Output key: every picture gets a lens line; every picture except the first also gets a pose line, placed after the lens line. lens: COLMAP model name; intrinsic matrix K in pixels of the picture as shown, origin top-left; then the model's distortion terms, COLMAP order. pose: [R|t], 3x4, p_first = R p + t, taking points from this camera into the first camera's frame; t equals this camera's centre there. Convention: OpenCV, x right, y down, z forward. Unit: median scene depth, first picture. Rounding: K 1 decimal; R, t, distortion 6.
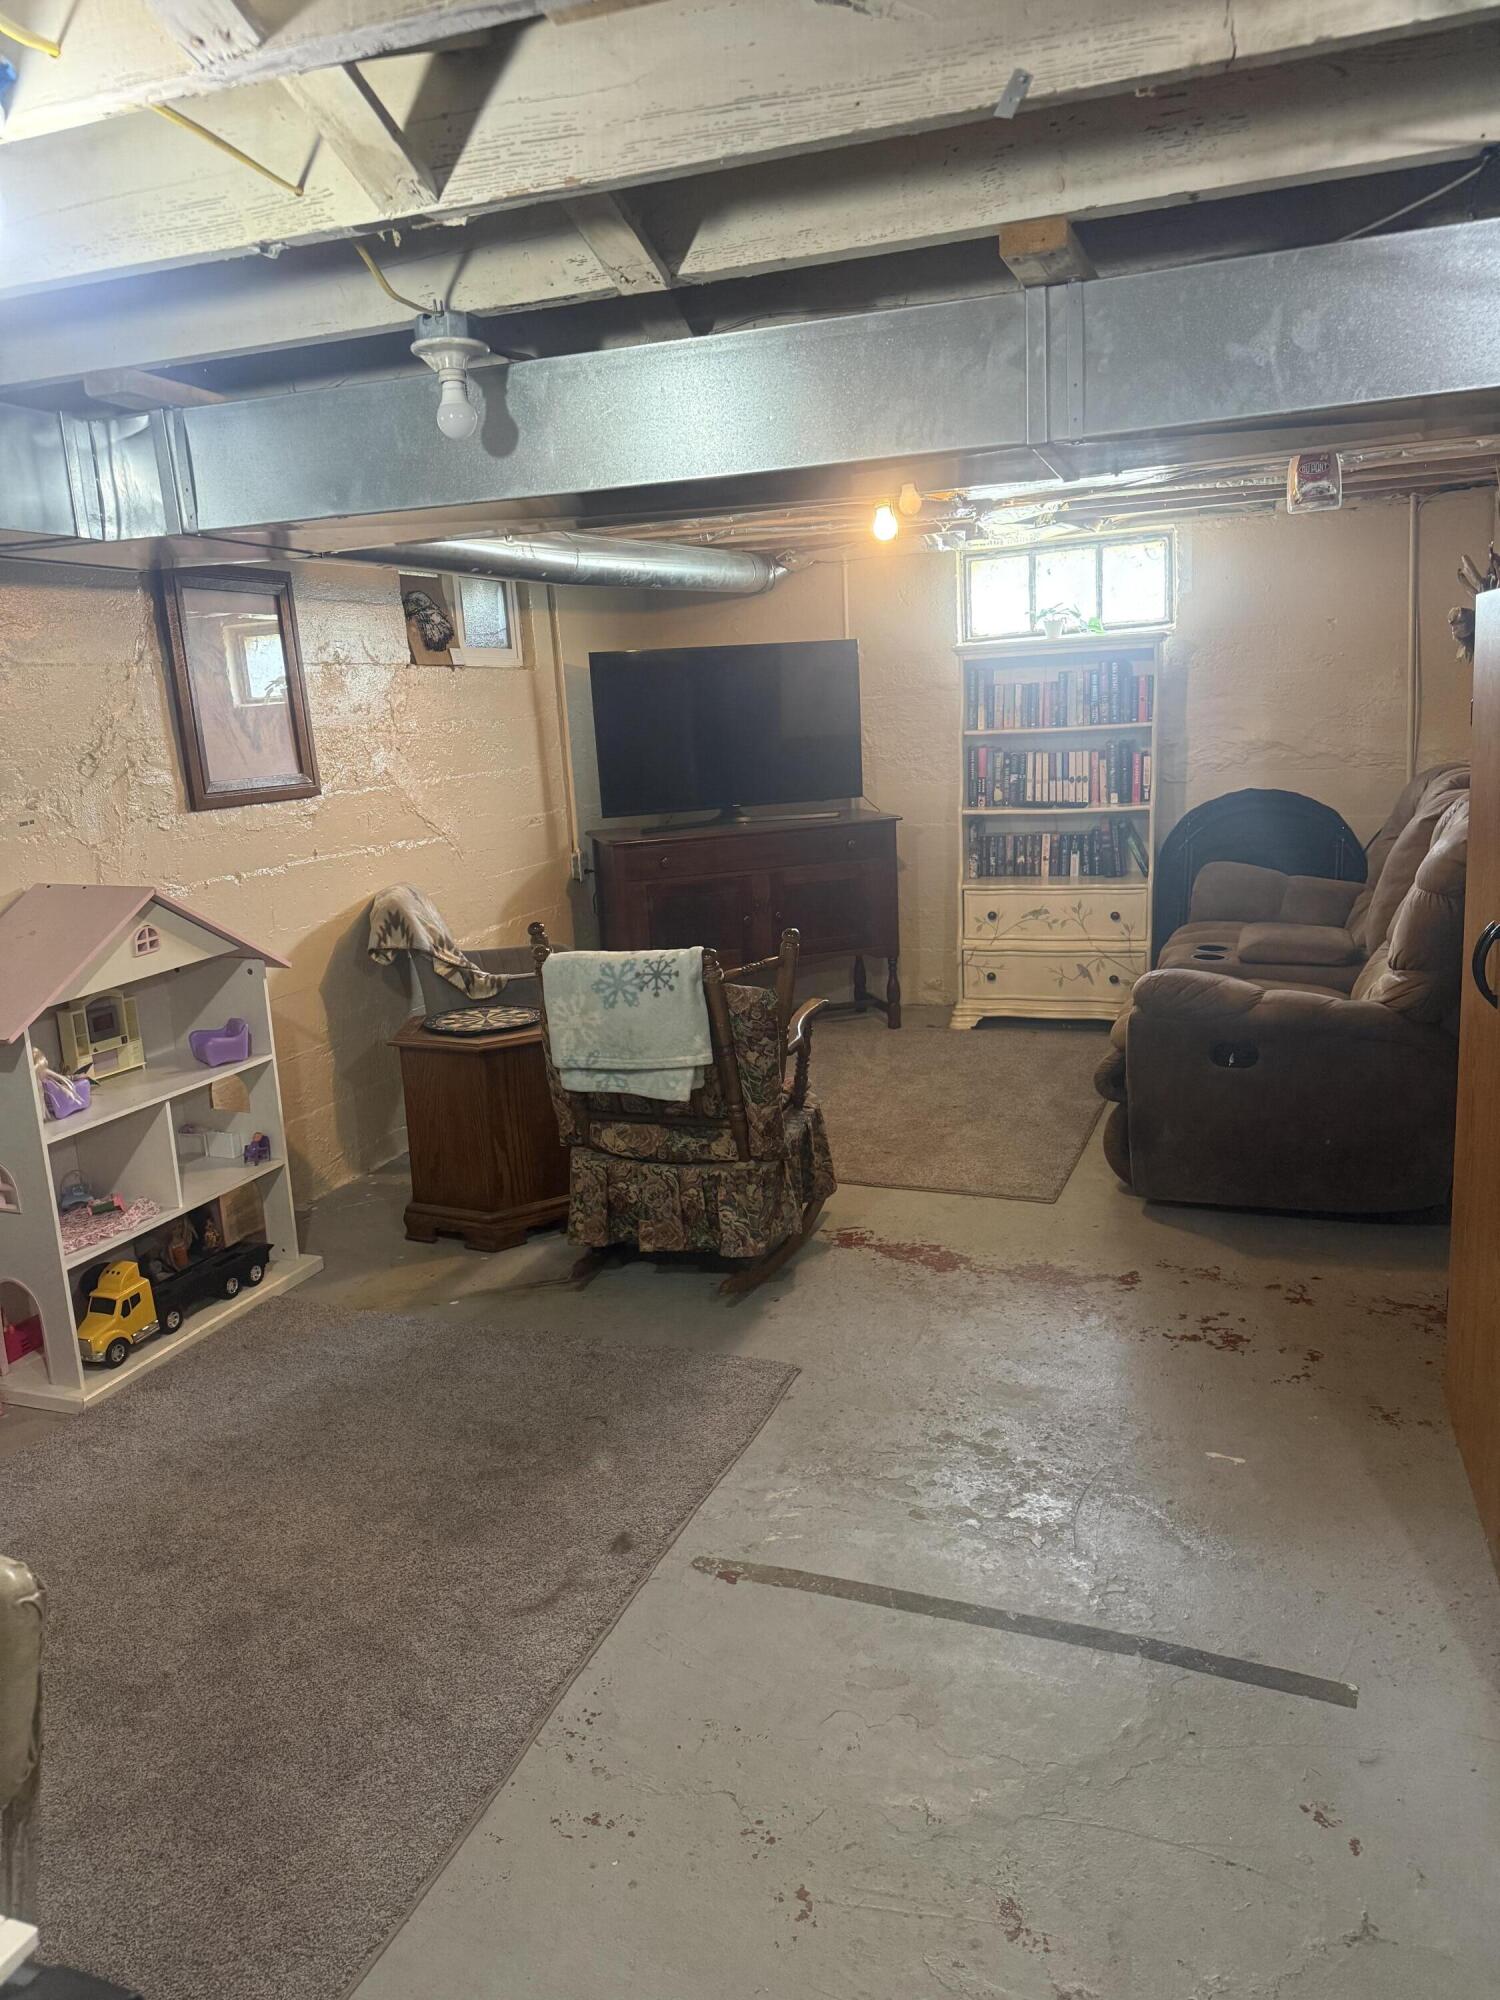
lens RADIAL K [[1421.0, 0, 888.7], [0, 1421.0, 995.7], [0, 0, 1]] dist [0.124160, -0.187799]
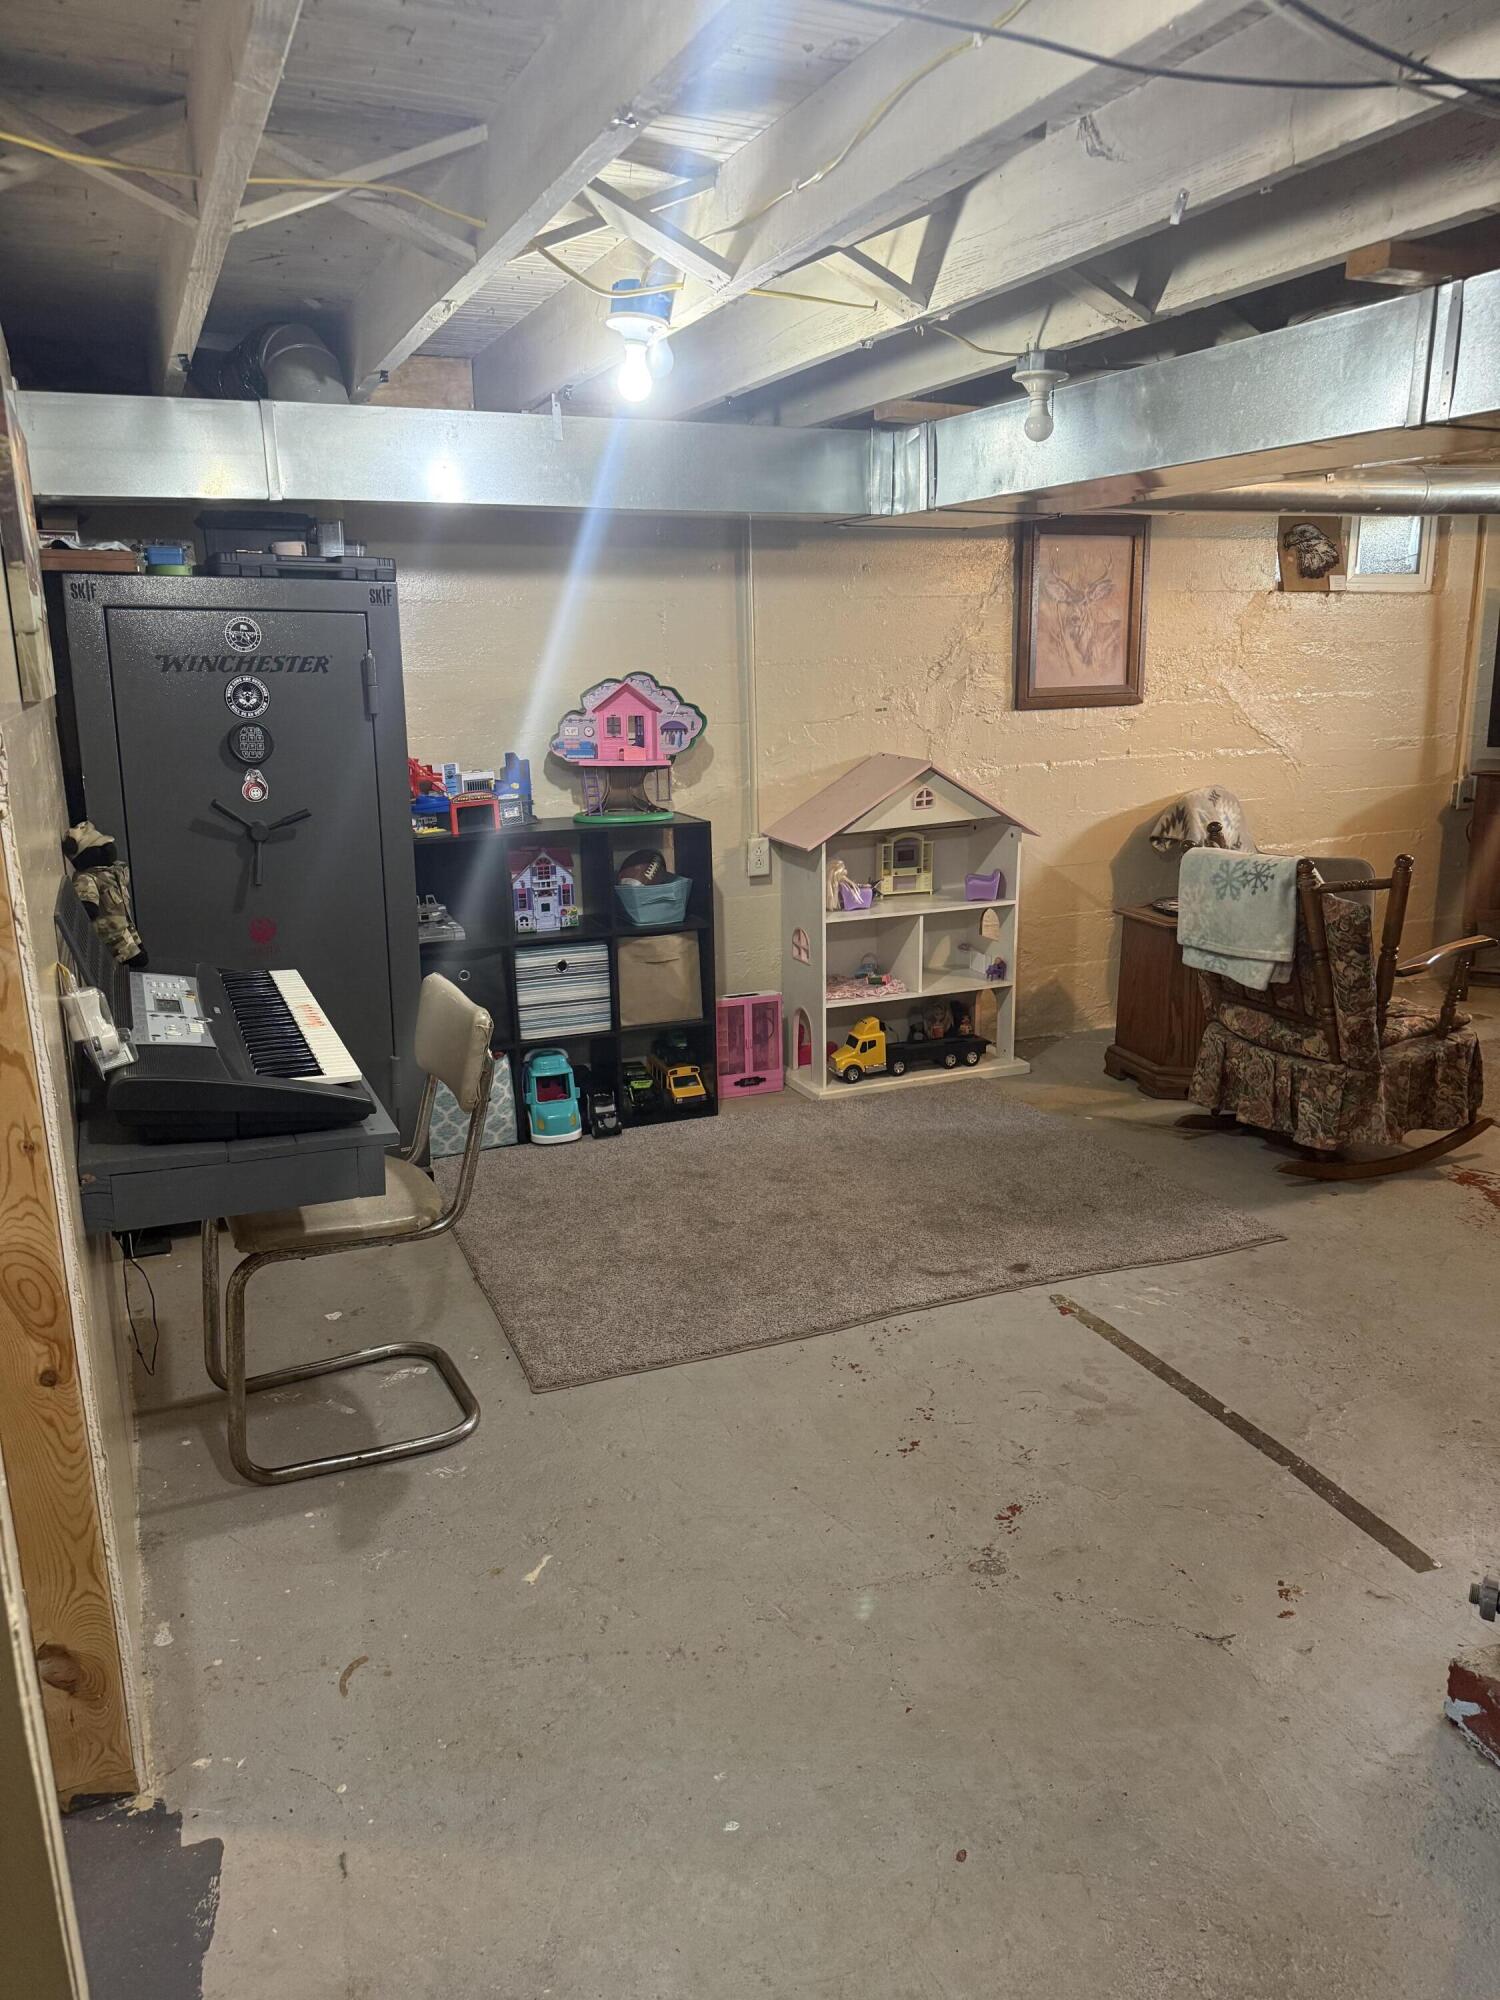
lens RADIAL K [[1416.1, 0, 750.0], [0, 1416.1, 1000.0], [0, 0, 1]] dist [0.094754, -0.160939]
pose [[0.688951, 0.211357, -0.693307, 0.348767], [-0.168316, 0.977044, 0.130598, 0.001472], [0.704994, 0.026719, 0.708710, -0.088952]]
